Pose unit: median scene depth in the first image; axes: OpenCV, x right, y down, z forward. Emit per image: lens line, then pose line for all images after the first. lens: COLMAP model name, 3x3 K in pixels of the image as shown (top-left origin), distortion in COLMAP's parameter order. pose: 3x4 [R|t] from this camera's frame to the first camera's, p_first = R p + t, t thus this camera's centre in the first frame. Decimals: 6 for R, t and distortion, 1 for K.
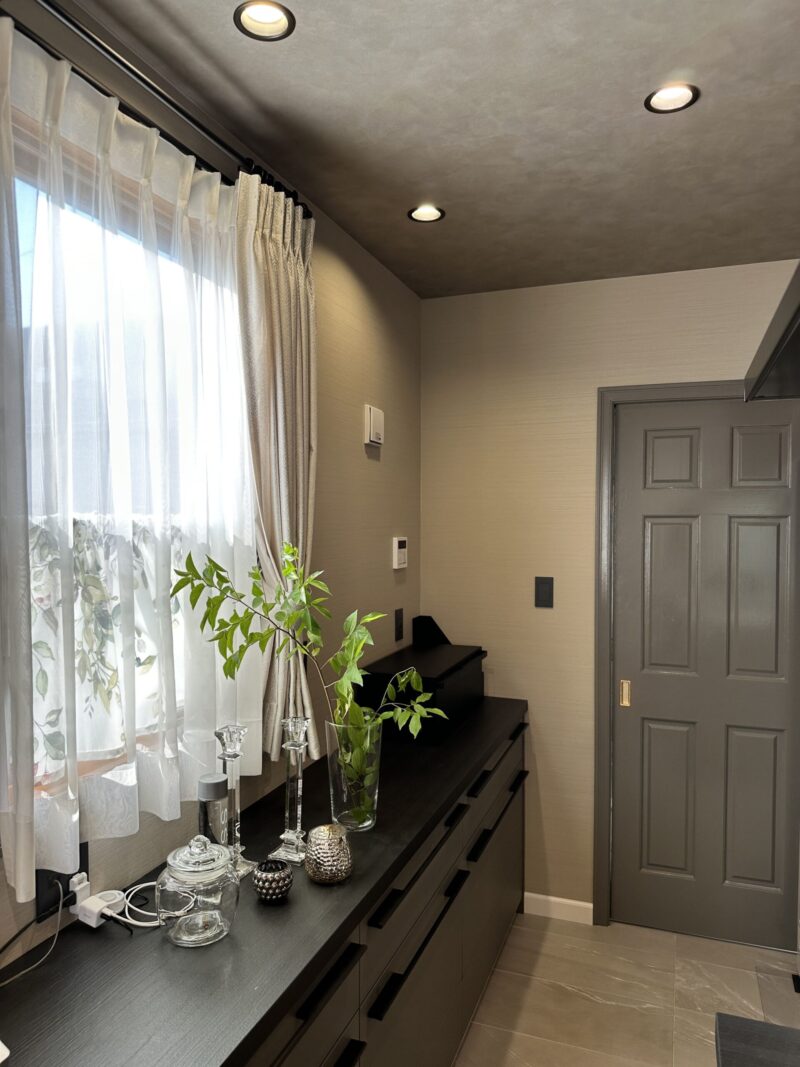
lens RADIAL K [[756.3, 0, 399.3], [0, 756.3, 537.2], [0, 0, 1]] dist [0.068262, -0.124889]
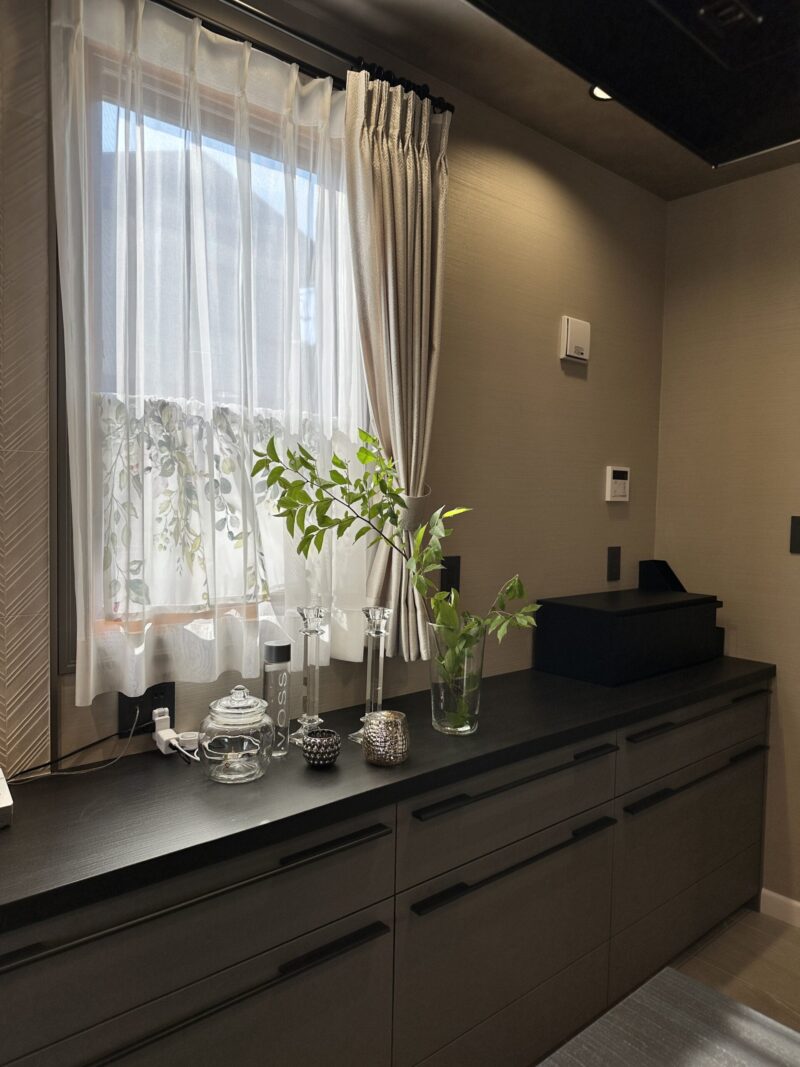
lens RADIAL K [[759.8, 0, 403.1], [0, 759.8, 531.0], [0, 0, 1]] dist [0.093500, -0.144565]
pose [[0.884354, 0.036284, -0.465405, 0.346034], [-0.028420, 0.999310, 0.023905, 0.106123], [0.465951, -0.007914, 0.884775, 0.109436]]
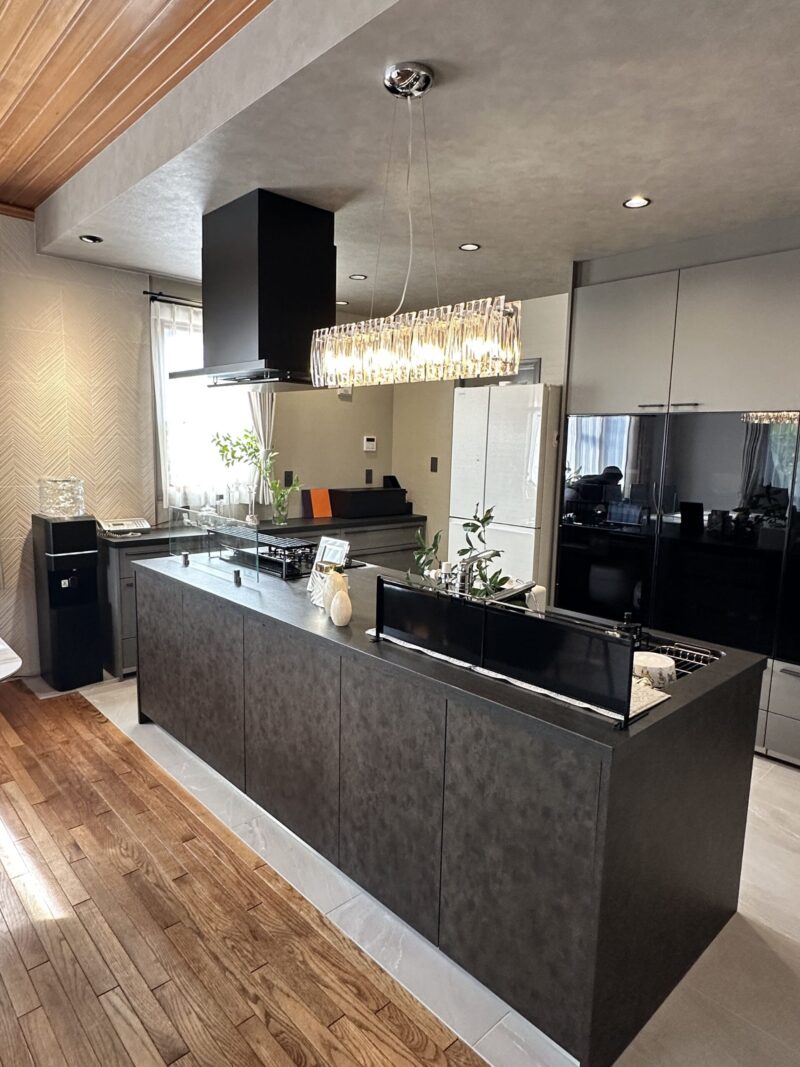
lens RADIAL K [[644.9, 0, 392.8], [0, 644.9, 532.8], [0, 0, 1]] dist [-0.002224, 0.000279]
pose [[0.891239, 0.082258, -0.446013, 1.583472], [-0.032973, 0.992564, 0.117170, 0.095749], [0.452334, -0.089720, 0.887324, -1.154522]]
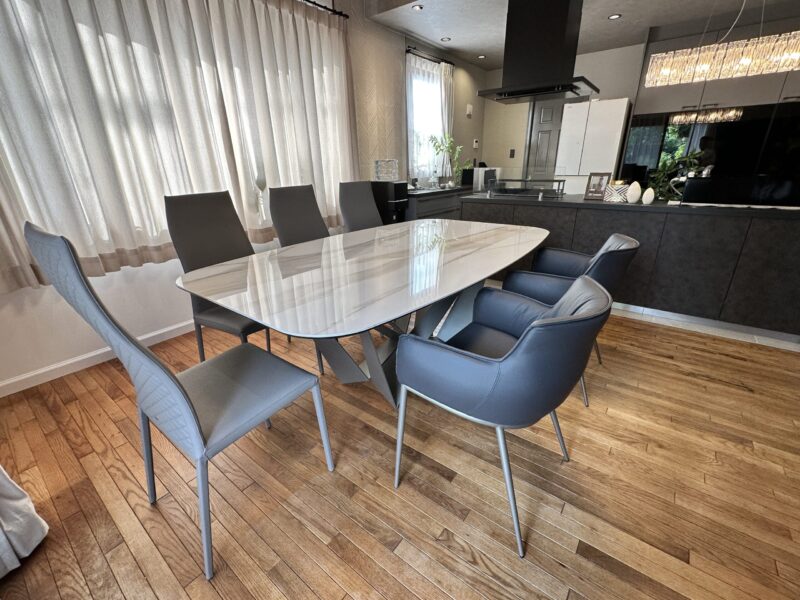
lens RADIAL K [[351.9, 0, 400.0], [0, 351.9, 300.0], [0, 0, 1]] dist [-0.000656, 0.000539]
pose [[0.955767, 0.088439, -0.280513, 0.375004], [0.012516, 0.940630, 0.339203, 0.284279], [0.293858, -0.327710, 0.897916, -1.942358]]
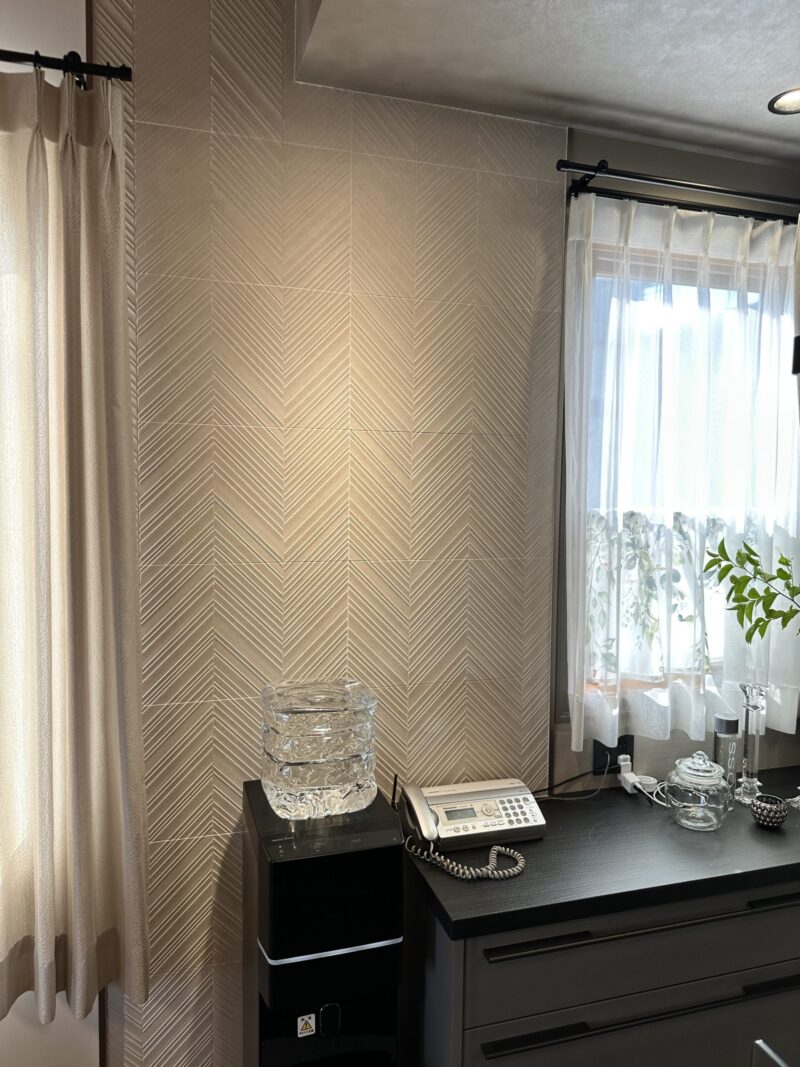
lens RADIAL K [[759.8, 0, 403.1], [0, 759.8, 531.0], [0, 0, 1]] dist [0.093500, -0.144565]
pose [[0.616911, 0.060129, -0.784732, 0.350943], [-0.034378, 0.998184, 0.049459, -0.033762], [0.786282, -0.003534, 0.617858, -0.188058]]
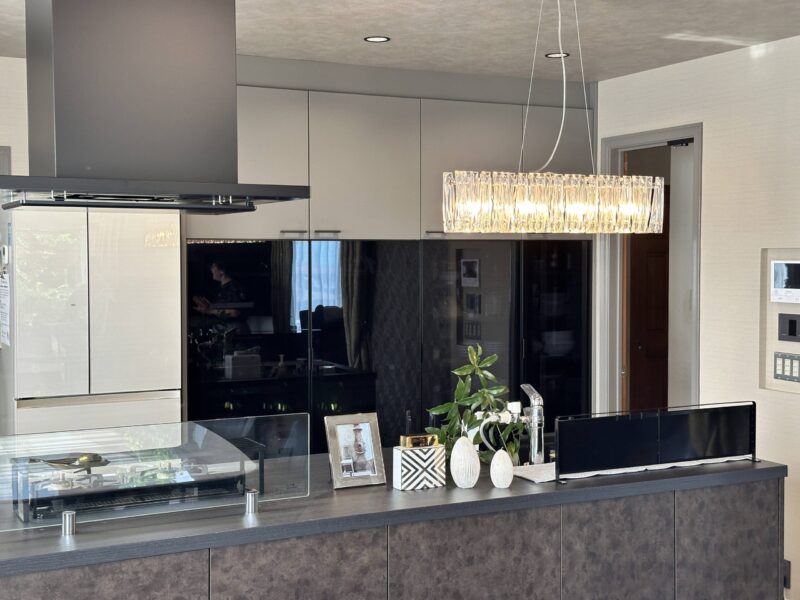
lens RADIAL K [[1106.1, 0, 400.0], [0, 1106.1, 300.0], [0, 0, 1]] dist [0.122936, -0.096452]
pose [[0.683592, -0.034646, 0.729041, -0.644438], [0.020989, 0.999393, 0.027813, 0.026993], [-0.729562, -0.003711, 0.683905, -1.334963]]
